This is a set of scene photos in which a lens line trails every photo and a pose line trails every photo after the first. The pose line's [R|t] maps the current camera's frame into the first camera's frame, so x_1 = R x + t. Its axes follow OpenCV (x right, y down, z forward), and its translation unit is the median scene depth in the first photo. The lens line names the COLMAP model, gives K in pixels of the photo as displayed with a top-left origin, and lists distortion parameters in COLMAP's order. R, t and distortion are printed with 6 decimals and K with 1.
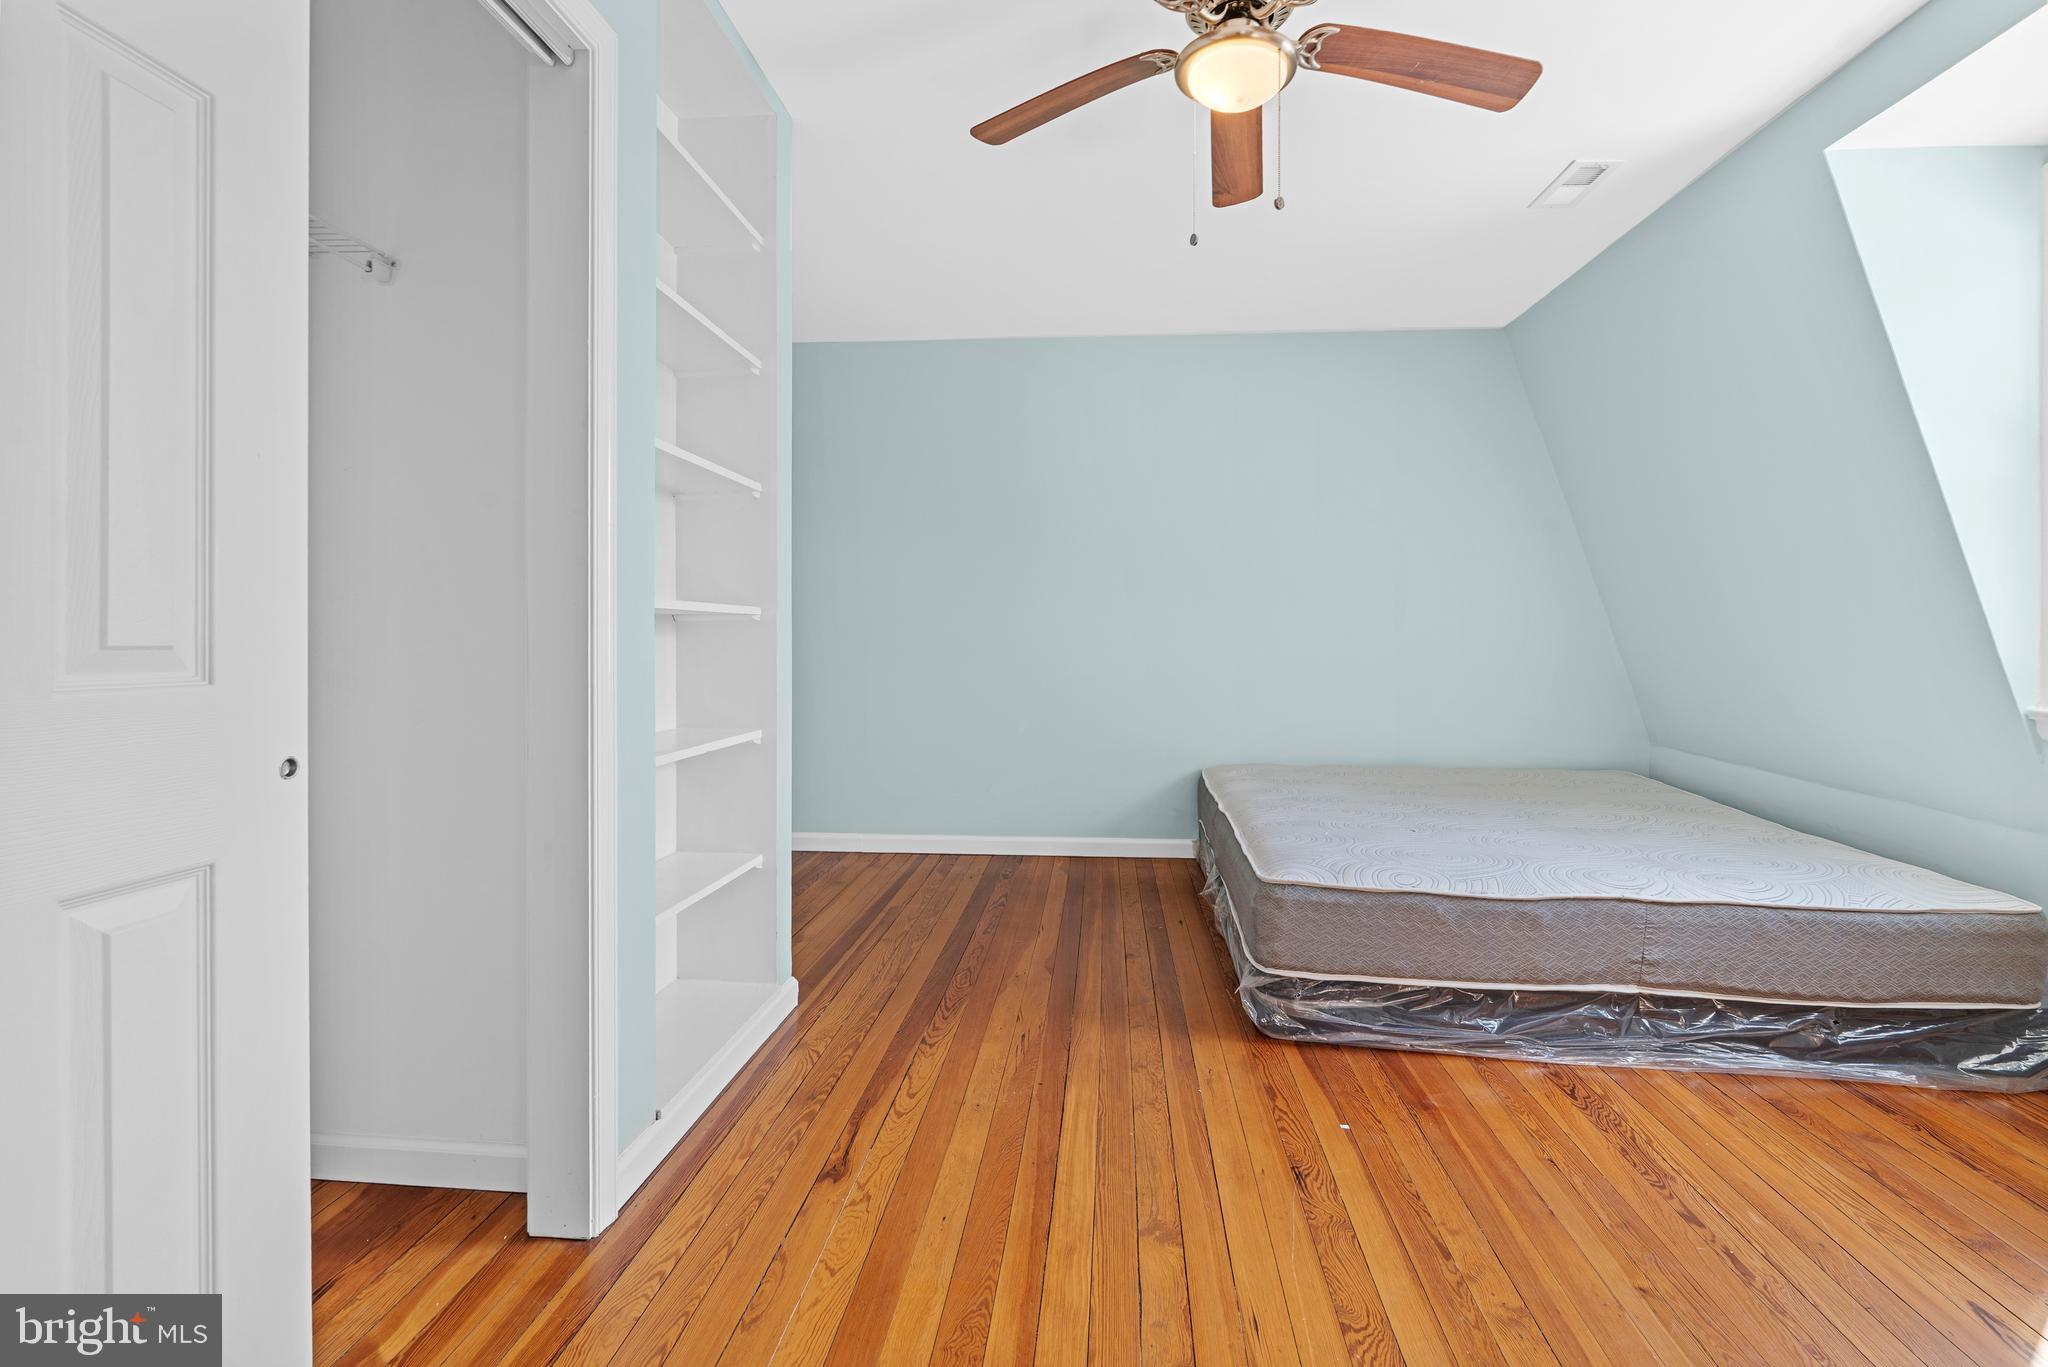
lens RADIAL K [[920.7, 0, 1030.7], [0, 920.7, 638.0], [0, 0, 1]] dist [-0.002746, 0.000401]
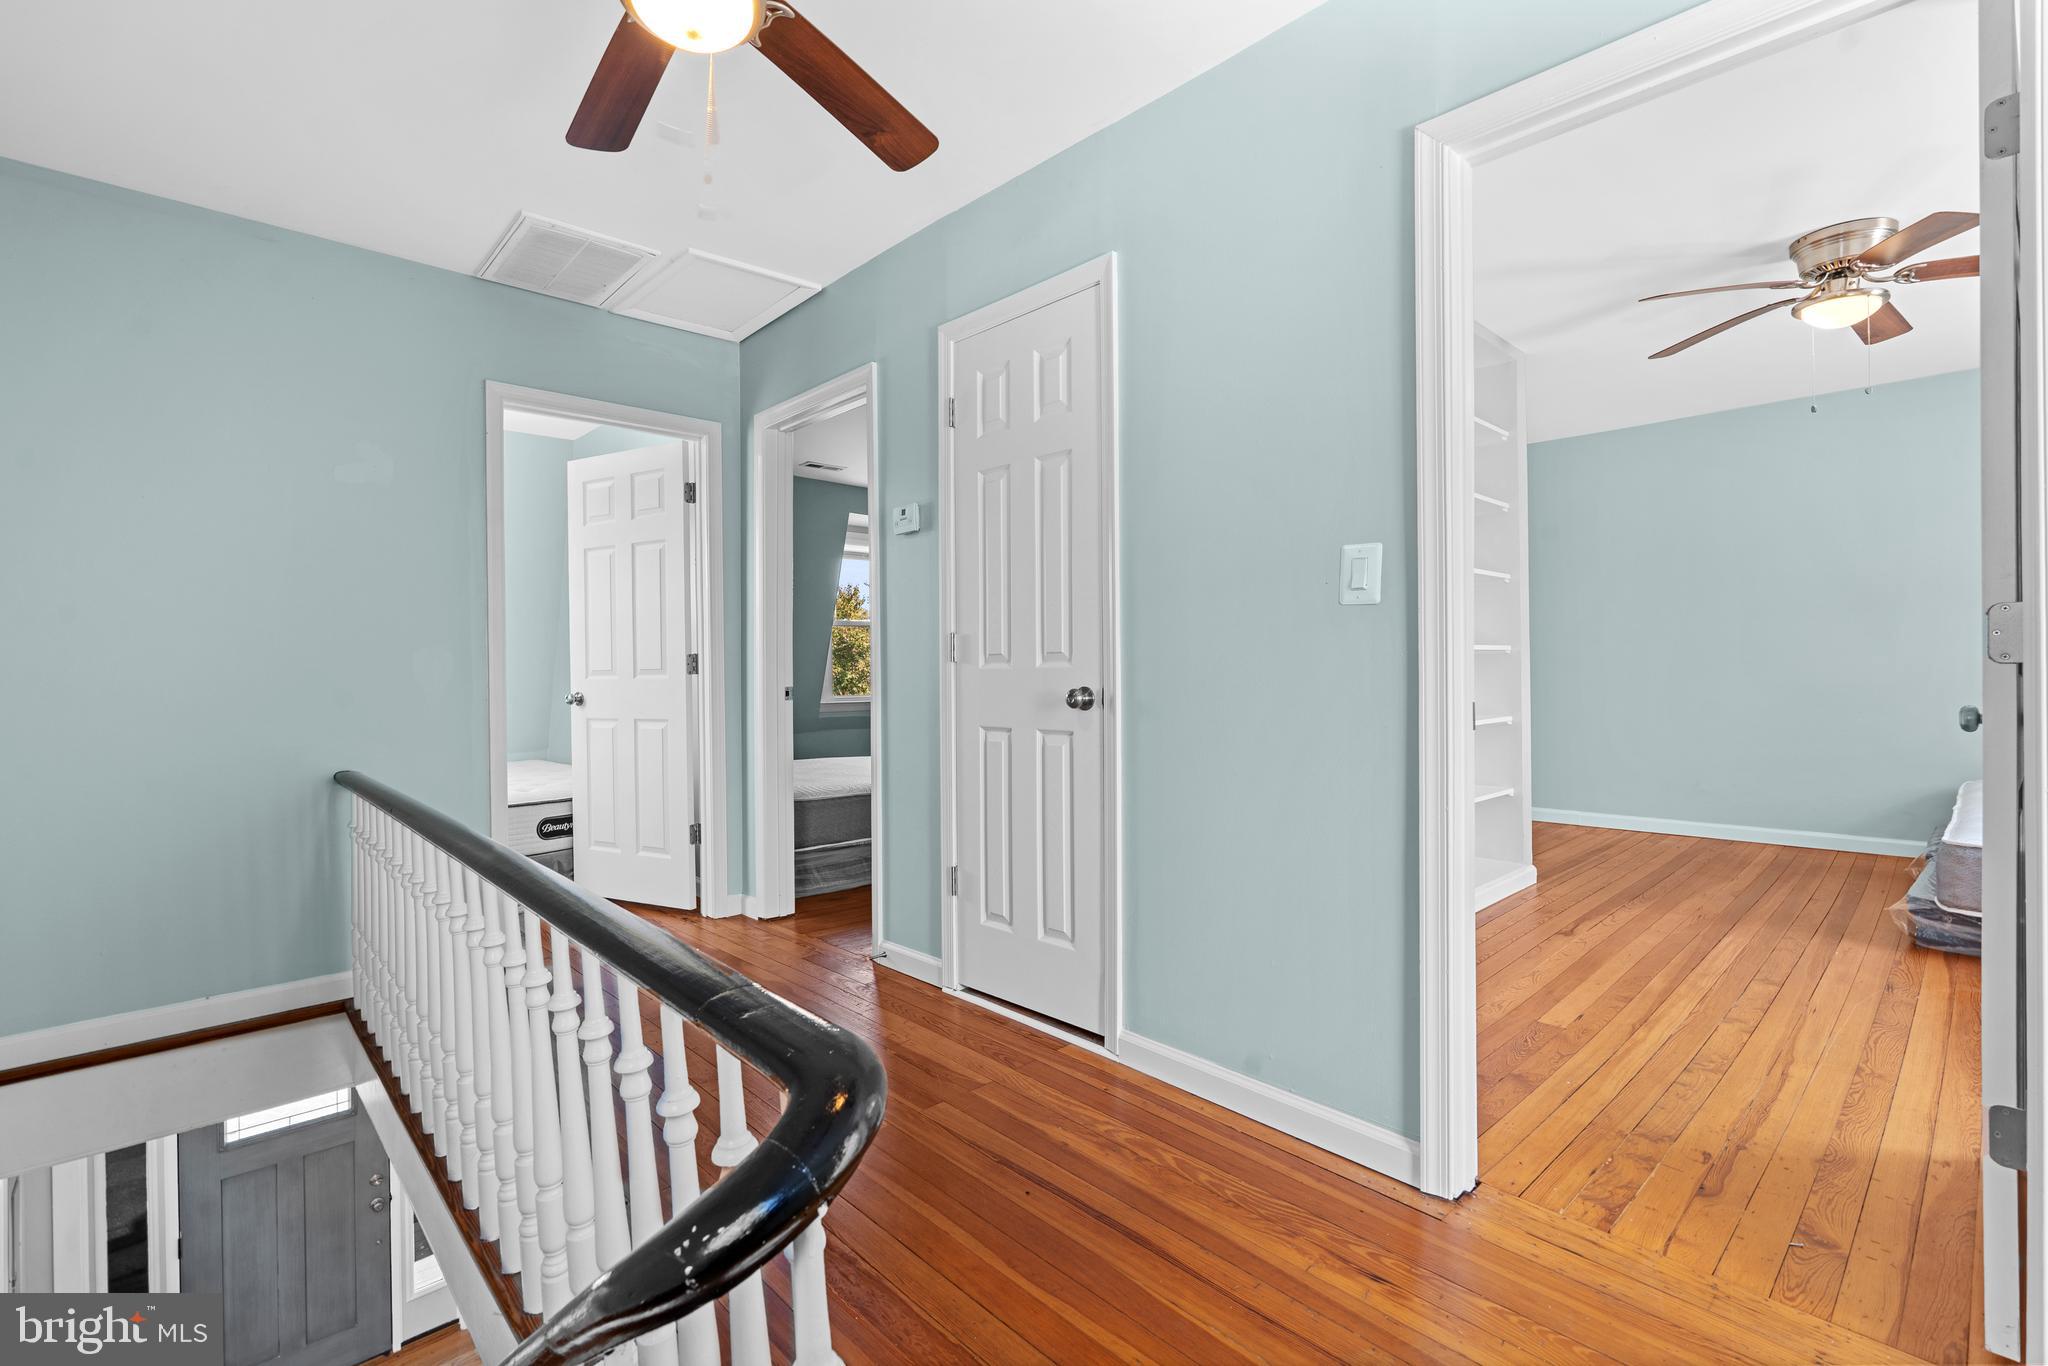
lens RADIAL K [[920.7, 0, 1022.3], [0, 920.7, 674.8], [0, 0, 1]] dist [-0.002746, 0.000401]
pose [[0.751224, -0.007976, -0.659999, 0.163159], [0.016728, 0.999836, 0.006958, -0.005925], [0.659835, -0.016268, 0.751234, -0.930683]]
